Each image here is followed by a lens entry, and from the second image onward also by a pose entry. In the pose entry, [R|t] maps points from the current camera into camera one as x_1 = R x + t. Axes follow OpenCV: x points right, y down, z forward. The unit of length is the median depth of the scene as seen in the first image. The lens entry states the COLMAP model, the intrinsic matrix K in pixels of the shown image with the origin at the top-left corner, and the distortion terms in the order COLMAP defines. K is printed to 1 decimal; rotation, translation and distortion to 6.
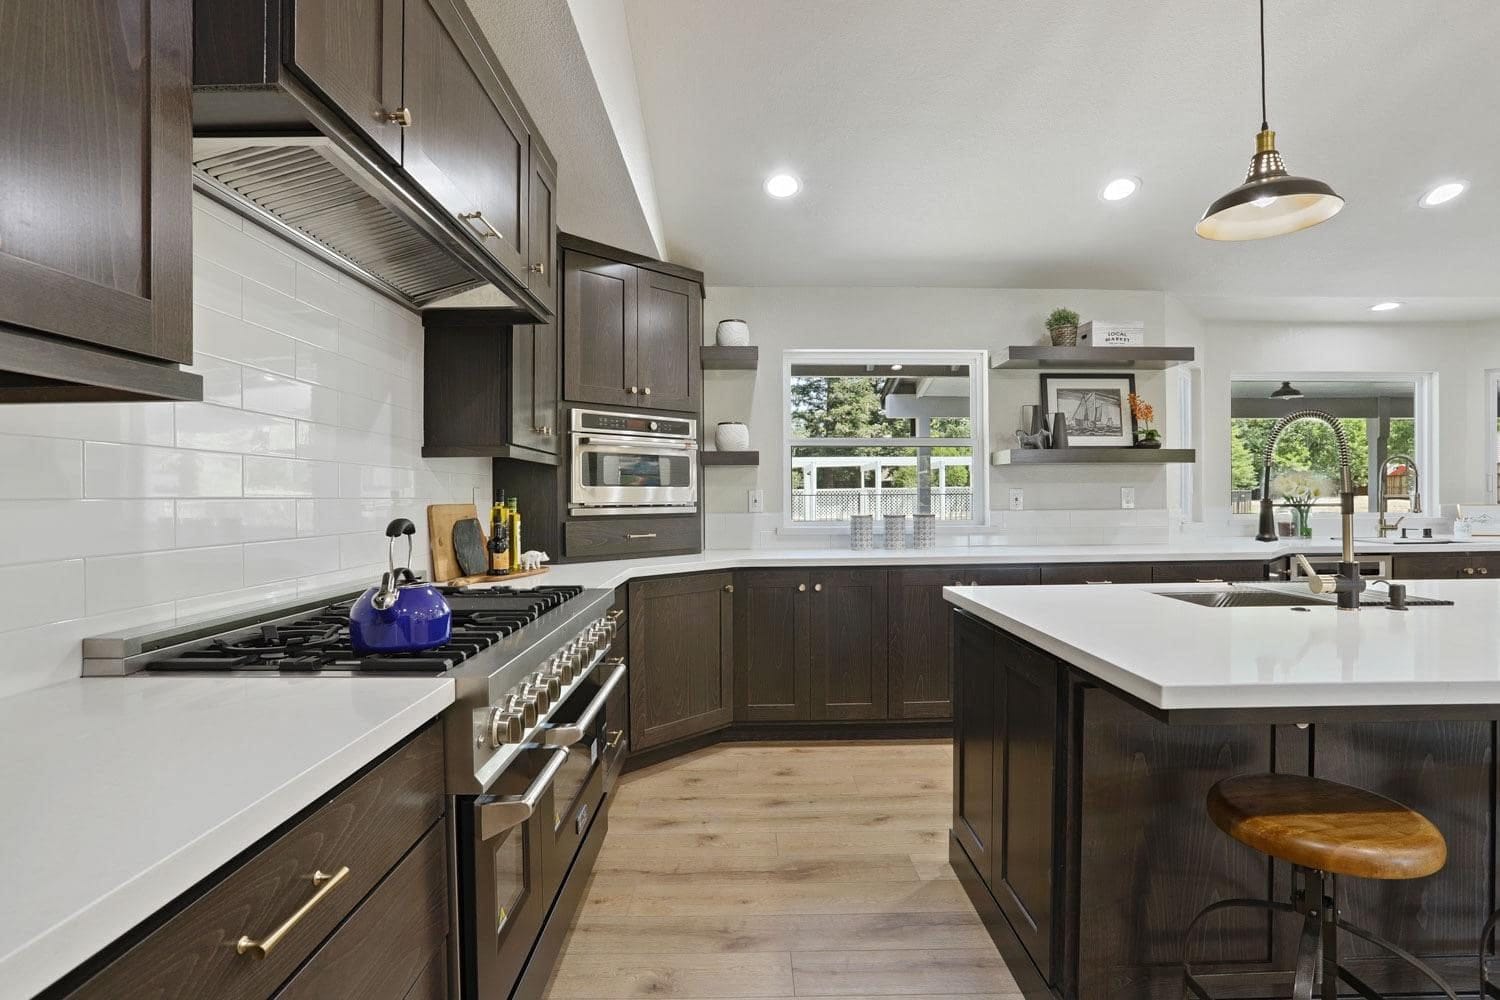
lens RADIAL K [[743.4, 0, 750.0], [0, 743.4, 500.0], [0, 0, 1]] dist [-0.072172, 0.031433]
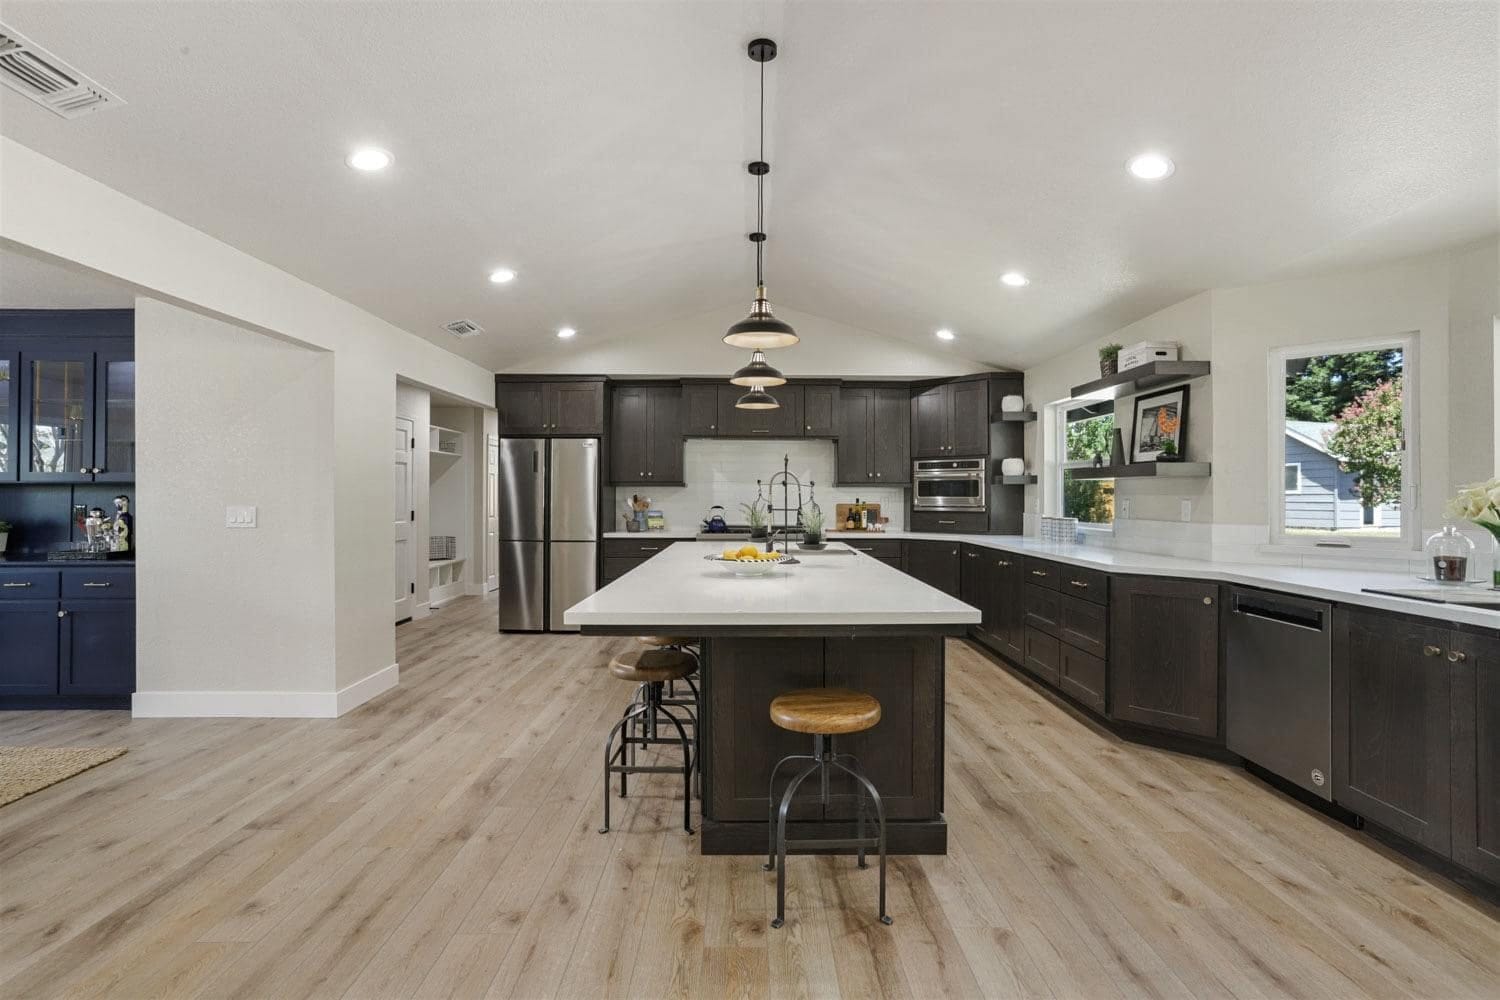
lens RADIAL K [[743.4, 0, 750.0], [0, 743.4, 500.0], [0, 0, 1]] dist [-0.072172, 0.031433]
pose [[-0.019428, 0.012368, -0.999735, 1.523733], [-0.007597, 0.999893, 0.012518, -0.025365], [0.999782, 0.007838, -0.019332, 0.435468]]
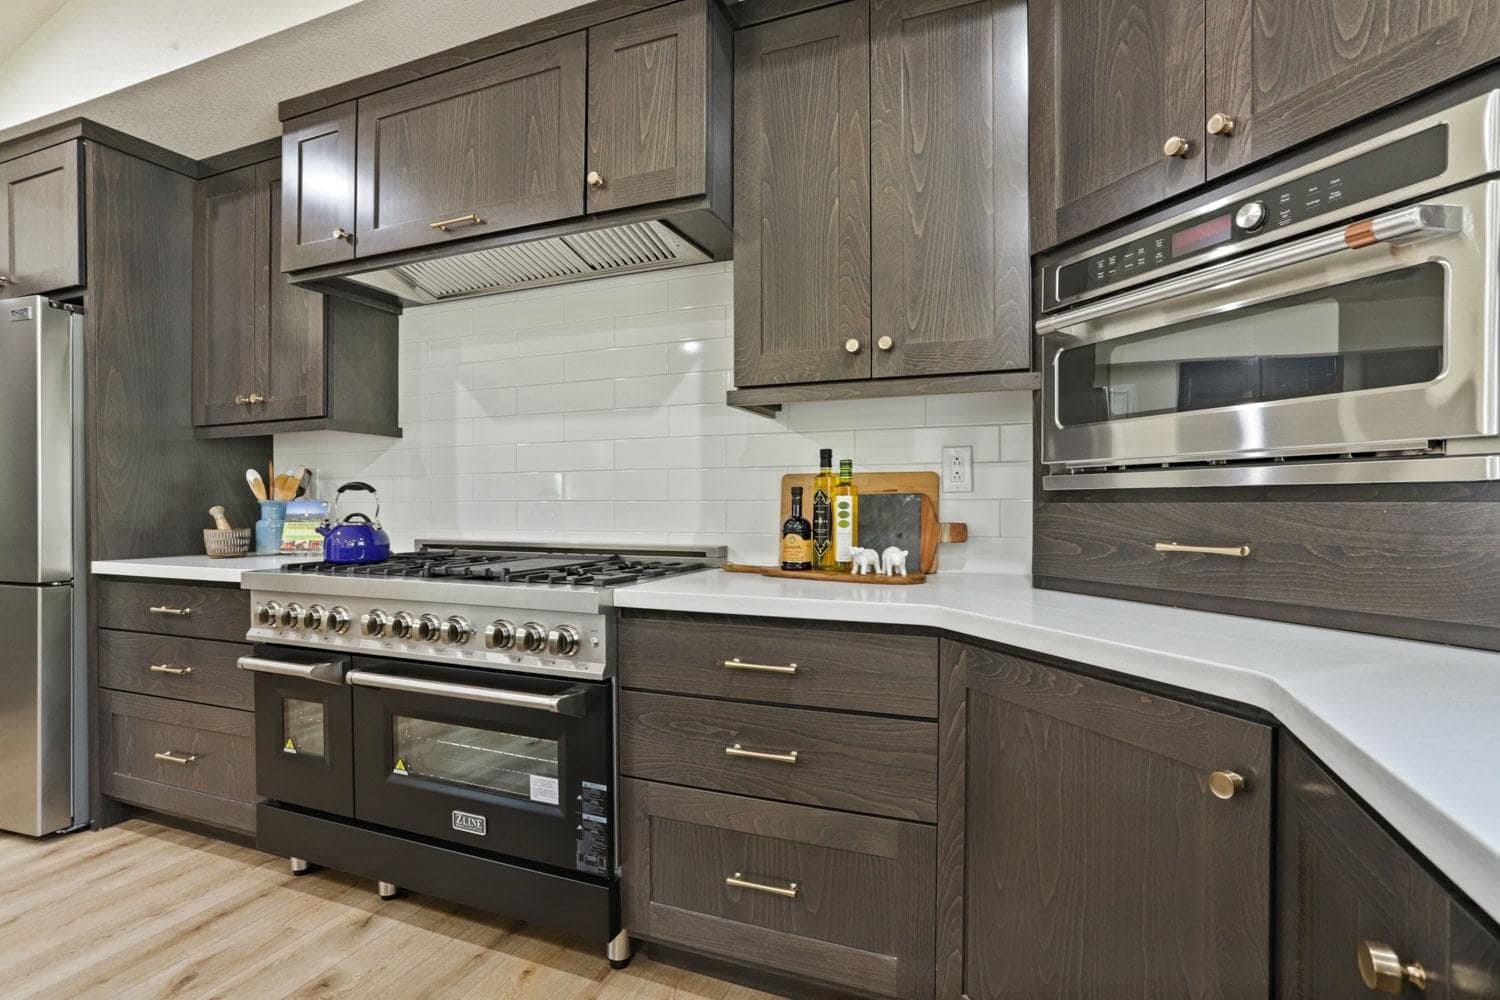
lens RADIAL K [[743.4, 0, 750.0], [0, 743.4, 500.0], [0, 0, 1]] dist [-0.072172, 0.031433]
pose [[-0.392847, 0.007156, -0.919576, 0.209523], [0.000768, 0.999972, 0.007454, 0.018433], [0.919604, 0.002222, -0.392841, 0.788160]]
